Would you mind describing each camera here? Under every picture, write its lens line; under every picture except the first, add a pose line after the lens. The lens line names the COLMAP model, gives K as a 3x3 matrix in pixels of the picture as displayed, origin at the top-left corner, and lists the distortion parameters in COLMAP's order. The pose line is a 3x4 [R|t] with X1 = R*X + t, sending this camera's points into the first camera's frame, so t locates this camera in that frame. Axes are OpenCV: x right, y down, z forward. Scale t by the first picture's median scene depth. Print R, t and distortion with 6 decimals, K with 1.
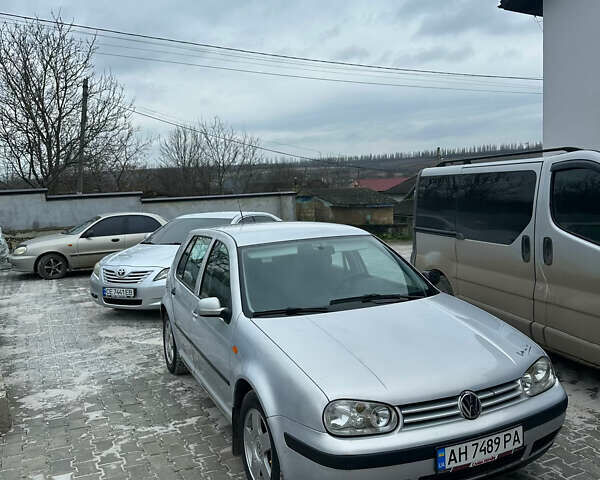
lens RADIAL K [[560.0, 0, 303.4], [0, 560.0, 246.5], [0, 0, 1]] dist [0.041429, 0.000000]
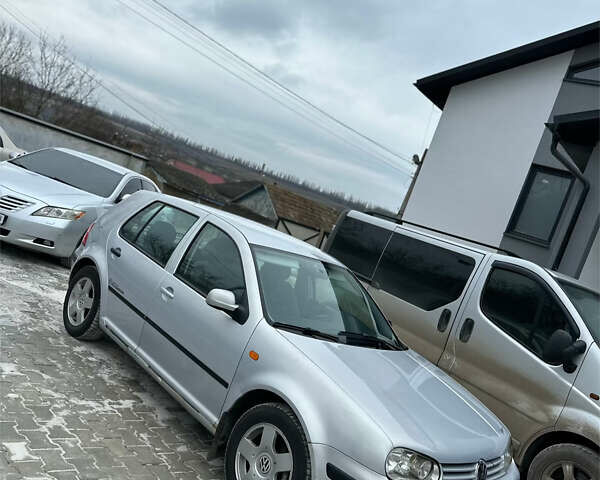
lens RADIAL K [[560.0, 0, 294.4], [0, 560.0, 237.3], [0, 0, 1]] dist [0.041429, 0.000000]
pose [[0.872936, 0.338071, 0.351698, -0.375134], [-0.336882, 0.939186, -0.066634, 0.027538], [-0.352837, -0.060313, 0.933739, 0.071988]]
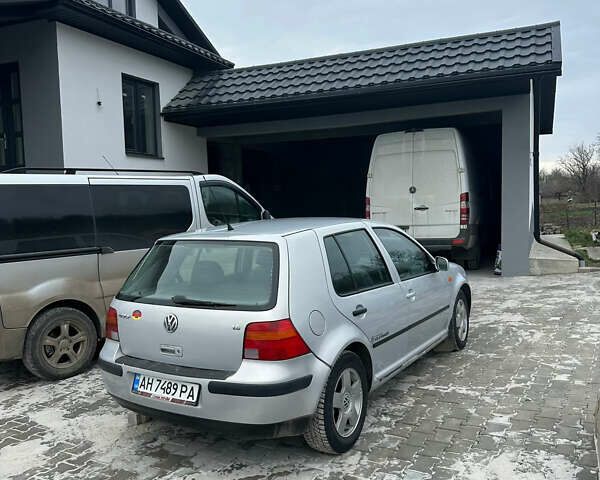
lens RADIAL K [[560.0, 0, 297.4], [0, 560.0, 239.2], [0, 0, 1]] dist [0.041429, 0.000000]
pose [[-0.552178, 0.002055, 0.833724, -0.965428], [0.146915, 0.984589, 0.094875, -0.111086], [-0.820680, 0.174875, -0.543970, 1.759368]]
